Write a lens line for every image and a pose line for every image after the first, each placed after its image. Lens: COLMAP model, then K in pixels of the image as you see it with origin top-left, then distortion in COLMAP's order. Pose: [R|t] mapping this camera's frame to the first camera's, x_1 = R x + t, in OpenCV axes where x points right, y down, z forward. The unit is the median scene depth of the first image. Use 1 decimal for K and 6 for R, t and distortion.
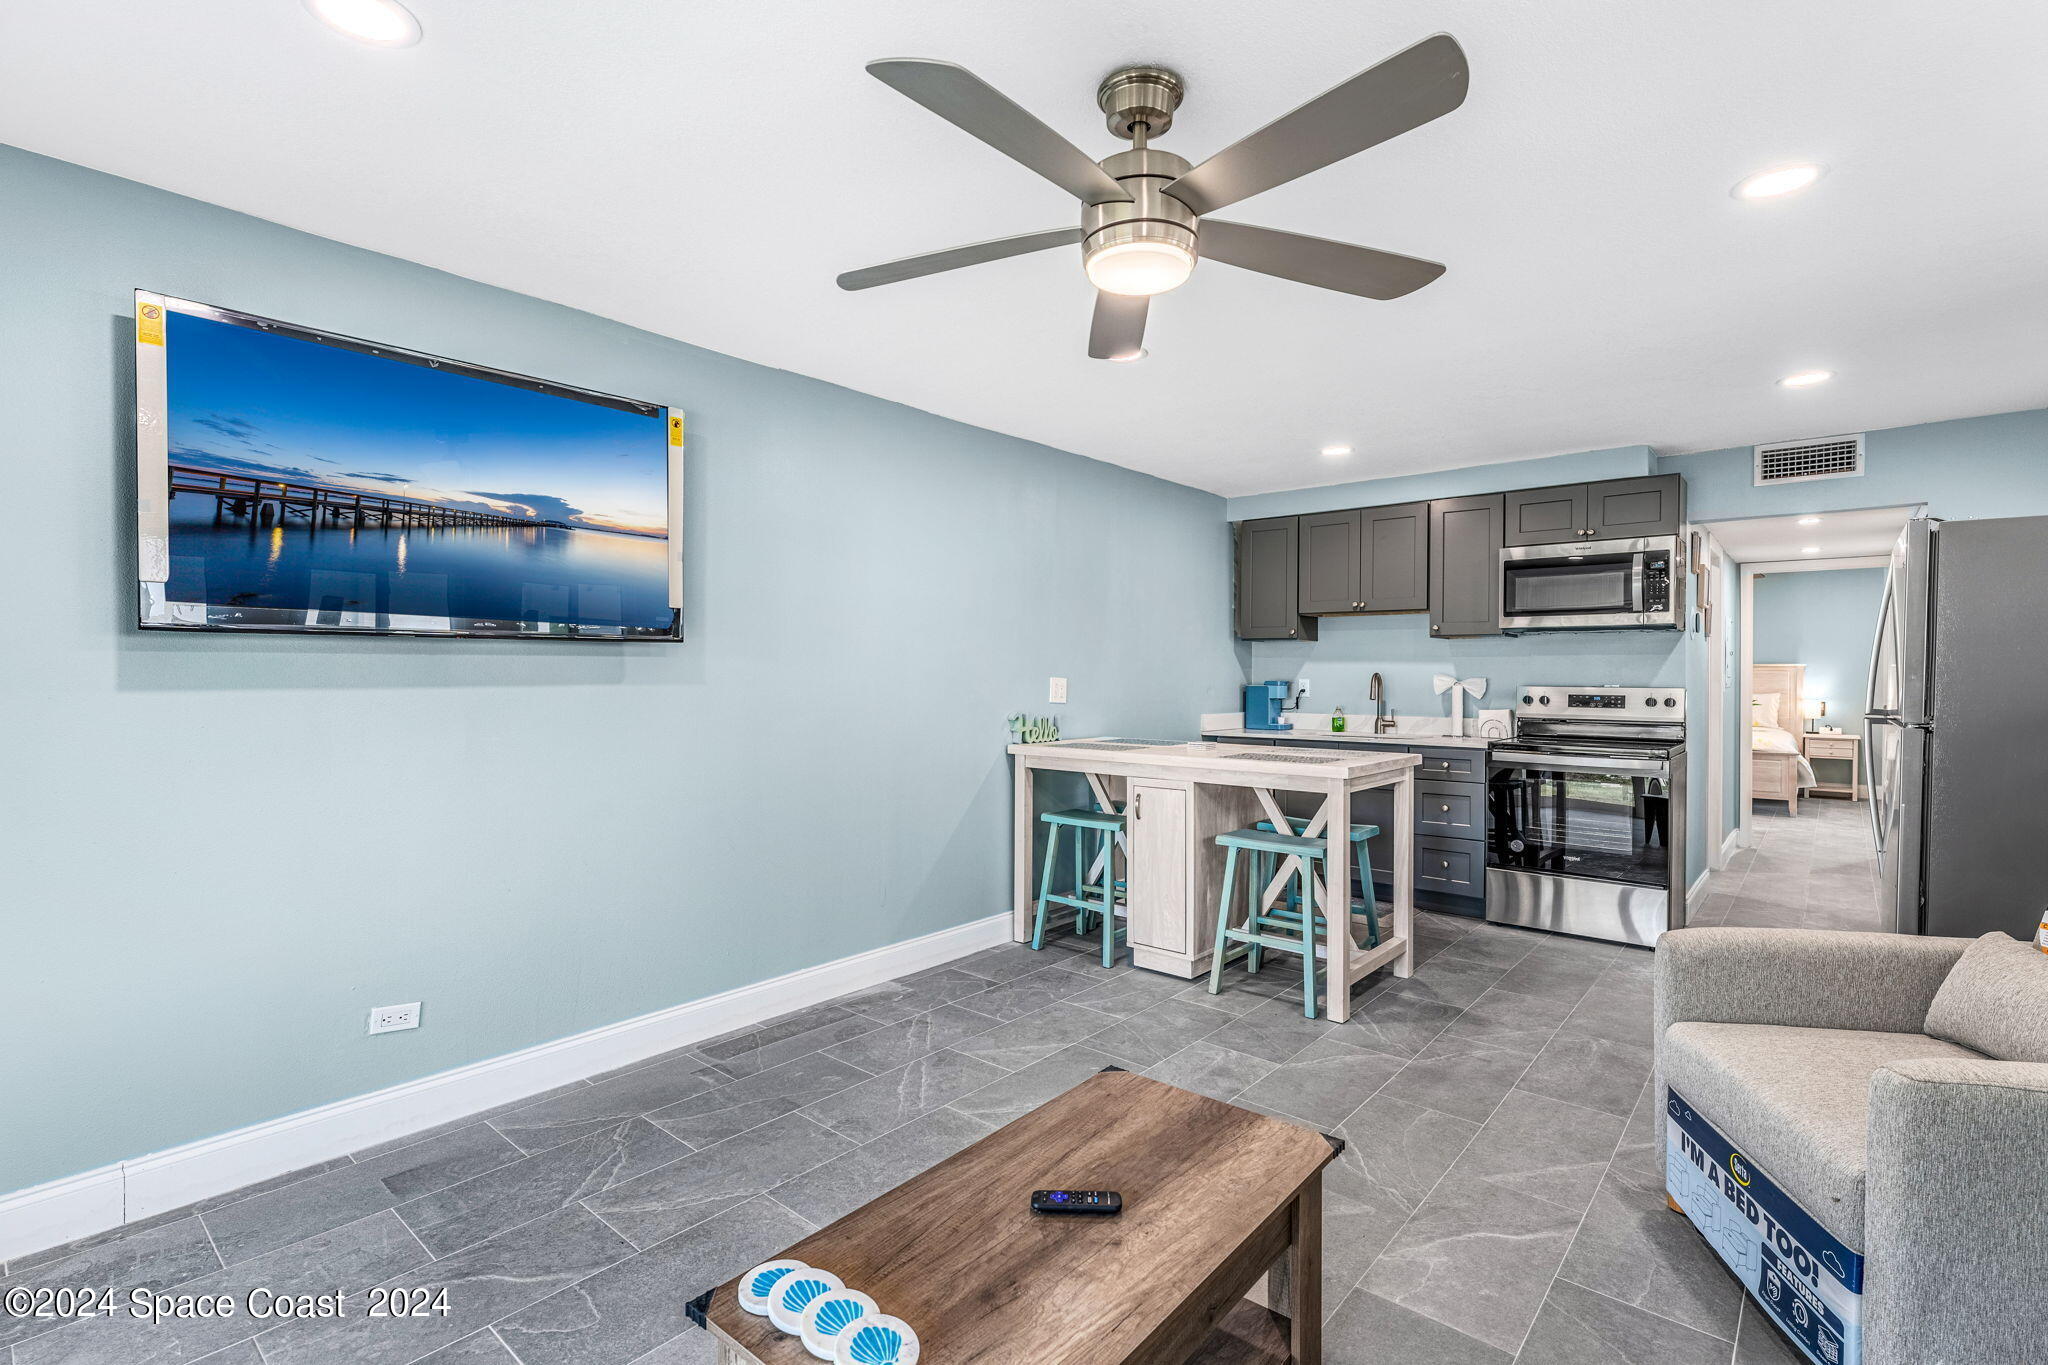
lens RADIAL K [[938.8, 0, 1026.5], [0, 938.8, 672.7], [0, 0, 1]] dist [-0.009021, 0.000174]
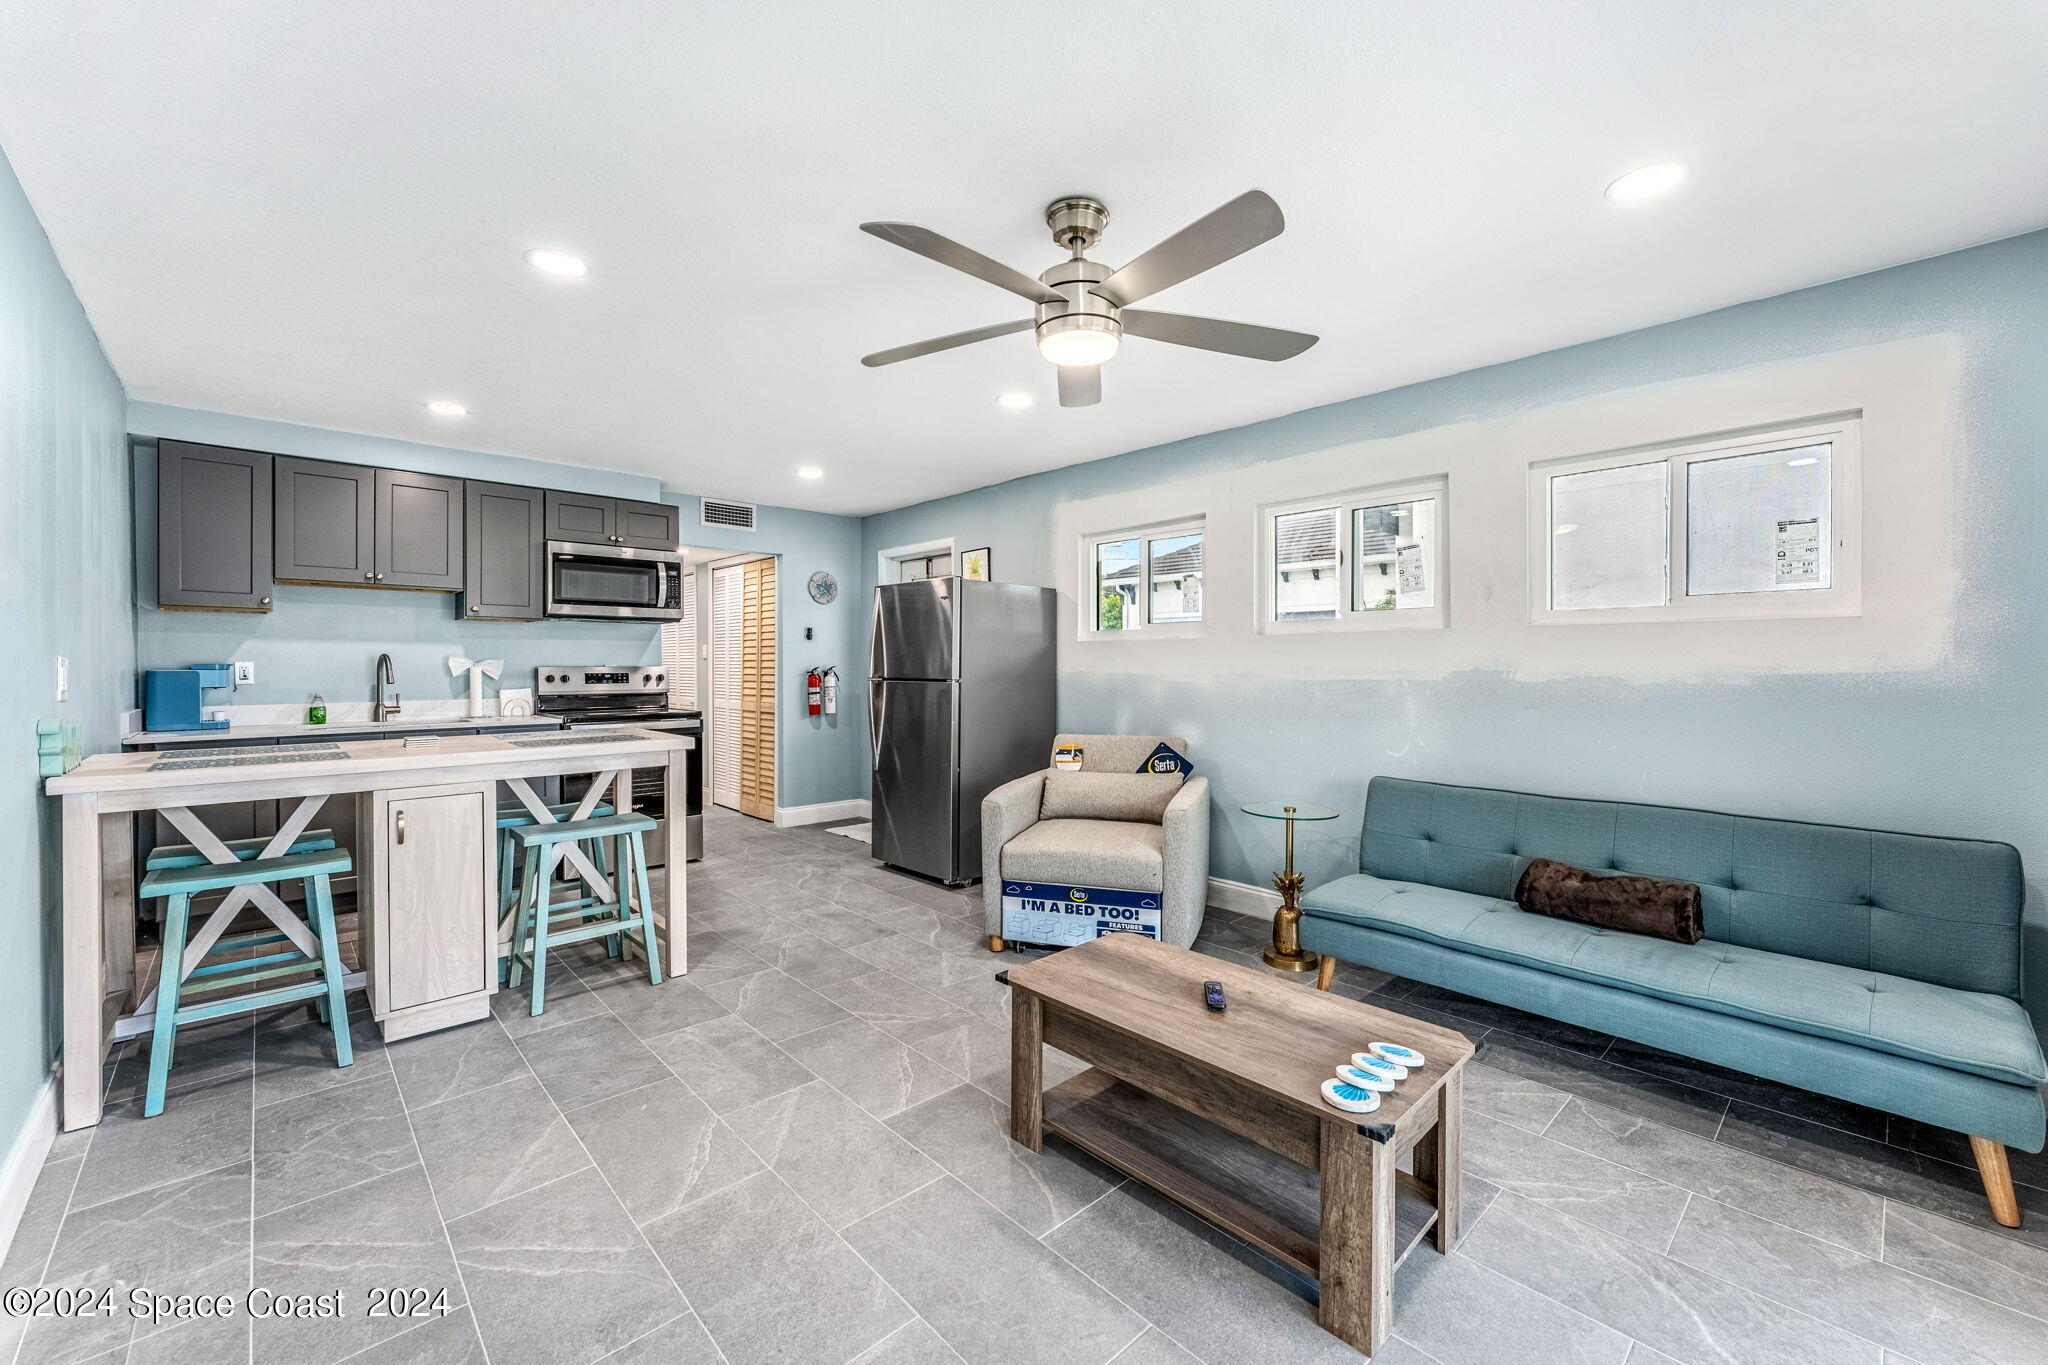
lens RADIAL K [[821.3, 0, 1023.9], [0, 821.3, 666.1], [0, 0, 1]] dist [-0.001947, 0.000063]
pose [[0.104043, -0.007221, 0.994547, -0.430044], [-0.002007, 0.999970, 0.007471, 0.006054], [-0.994571, -0.002773, 0.104026, 0.385381]]
